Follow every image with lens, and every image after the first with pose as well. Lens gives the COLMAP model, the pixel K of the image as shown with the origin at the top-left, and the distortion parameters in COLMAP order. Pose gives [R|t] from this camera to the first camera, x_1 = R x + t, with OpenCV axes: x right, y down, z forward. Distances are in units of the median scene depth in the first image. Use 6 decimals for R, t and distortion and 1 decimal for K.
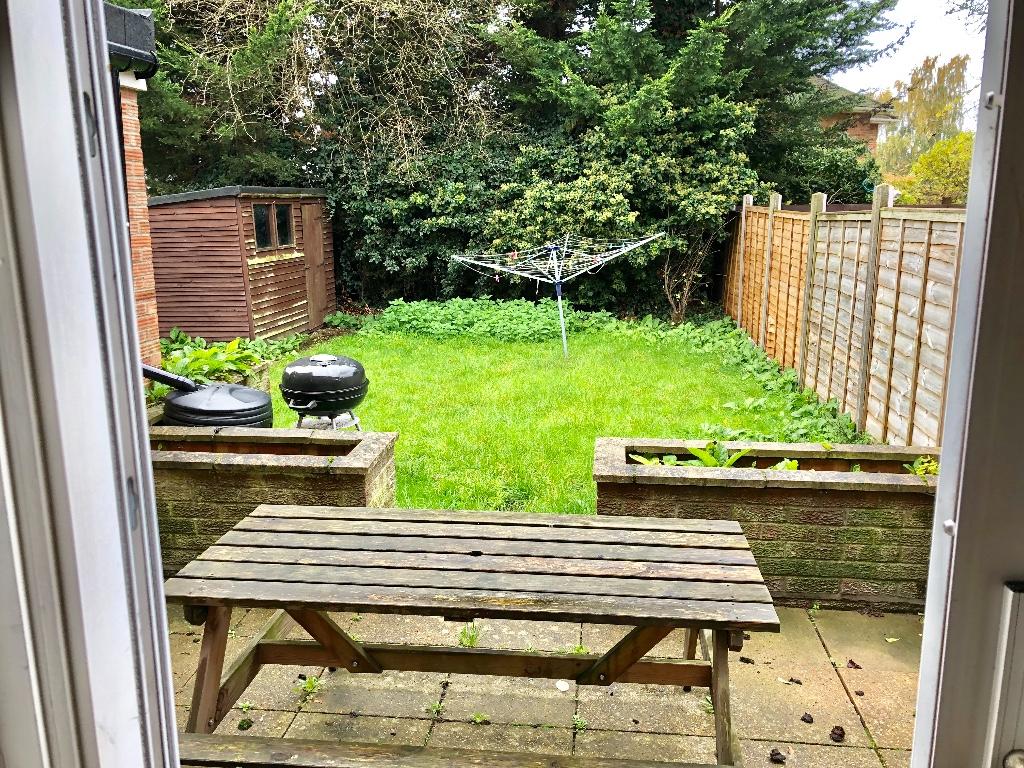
lens RADIAL K [[843.0, 0, 537.3], [0, 843.0, 384.9], [0, 0, 1]] dist [0.146334, -0.363128]
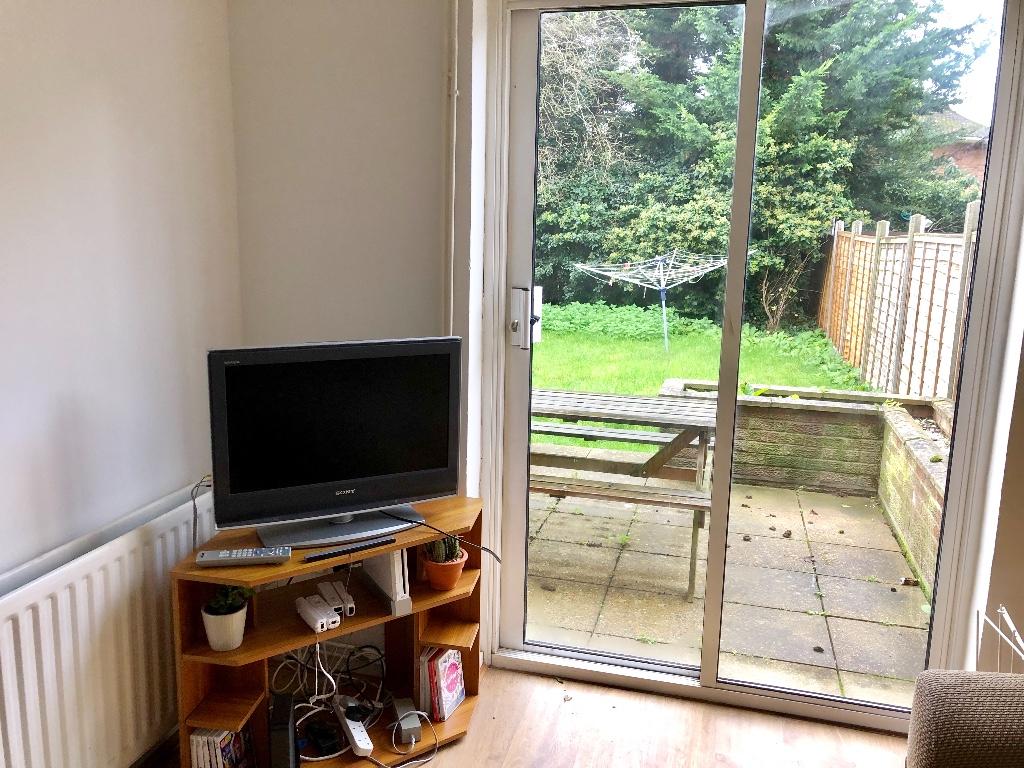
lens RADIAL K [[827.2, 0, 519.6], [0, 827.2, 369.5], [0, 0, 1]] dist [0.002803, -0.003217]
pose [[0.985971, 0.053818, -0.158005, 0.012263], [-0.059304, 0.997783, -0.030208, 0.029078], [0.156029, 0.039154, 0.986976, -0.128783]]
